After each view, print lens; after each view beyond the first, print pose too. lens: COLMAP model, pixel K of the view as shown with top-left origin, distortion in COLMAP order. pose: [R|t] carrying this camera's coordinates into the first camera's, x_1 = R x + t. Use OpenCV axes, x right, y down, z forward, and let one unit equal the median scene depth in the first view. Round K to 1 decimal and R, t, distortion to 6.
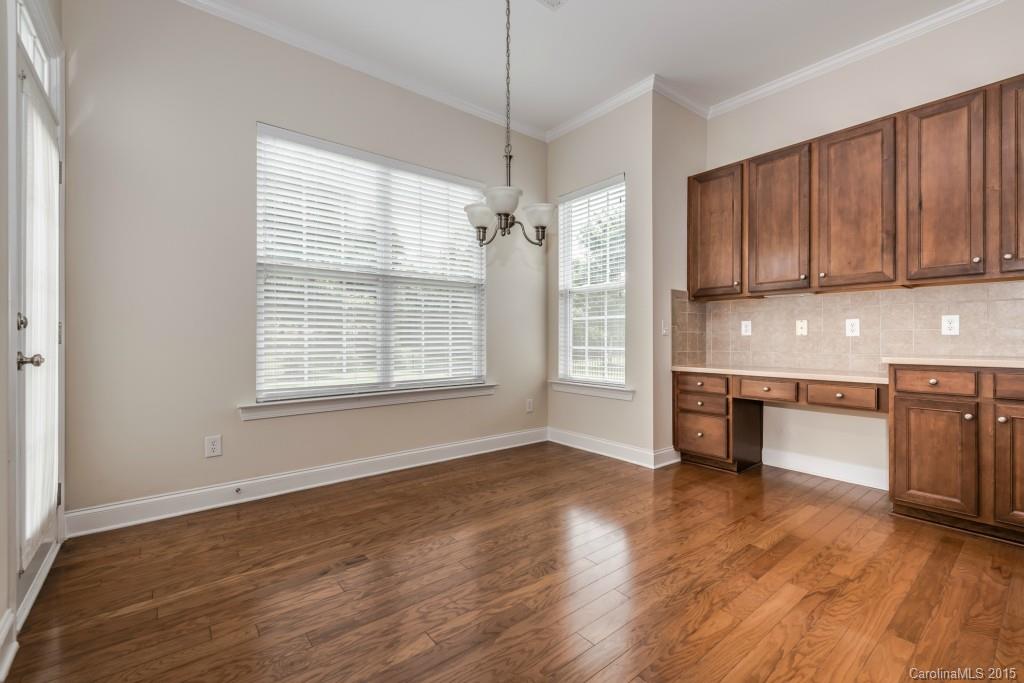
lens RADIAL K [[438.6, 0, 513.5], [0, 438.6, 337.1], [0, 0, 1]] dist [0.006904, -0.001757]
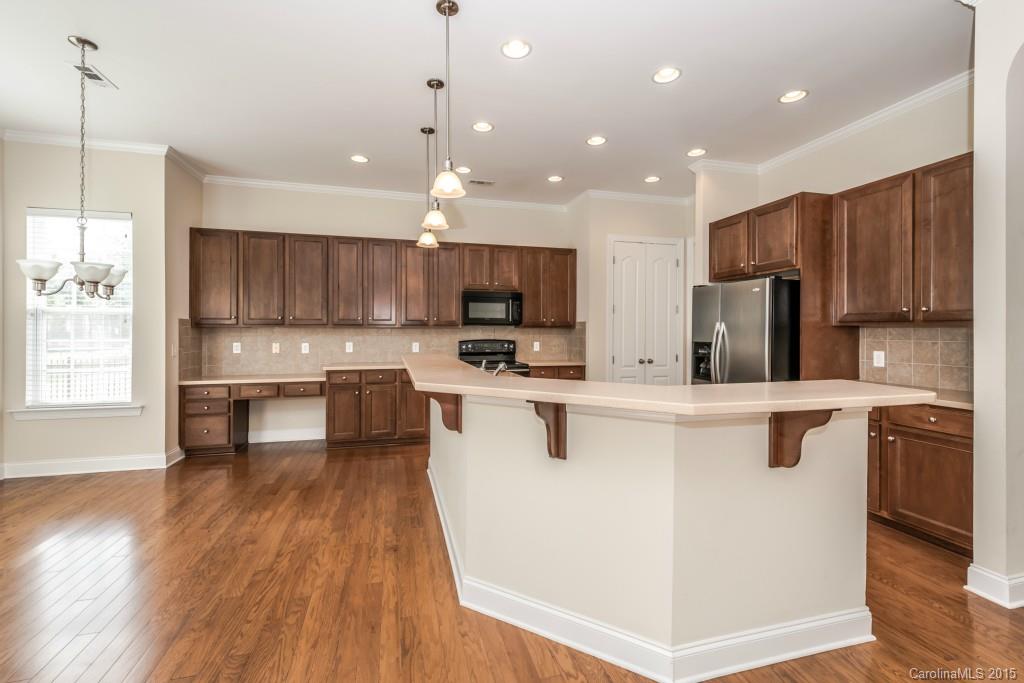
lens RADIAL K [[438.6, 0, 515.1], [0, 438.6, 333.8], [0, 0, 1]] dist [0.006904, -0.001757]
pose [[0.394496, -0.003915, 0.918889, -0.439606], [-0.005132, 0.999966, 0.006463, -0.087598], [-0.918883, -0.007266, 0.394463, -0.384864]]
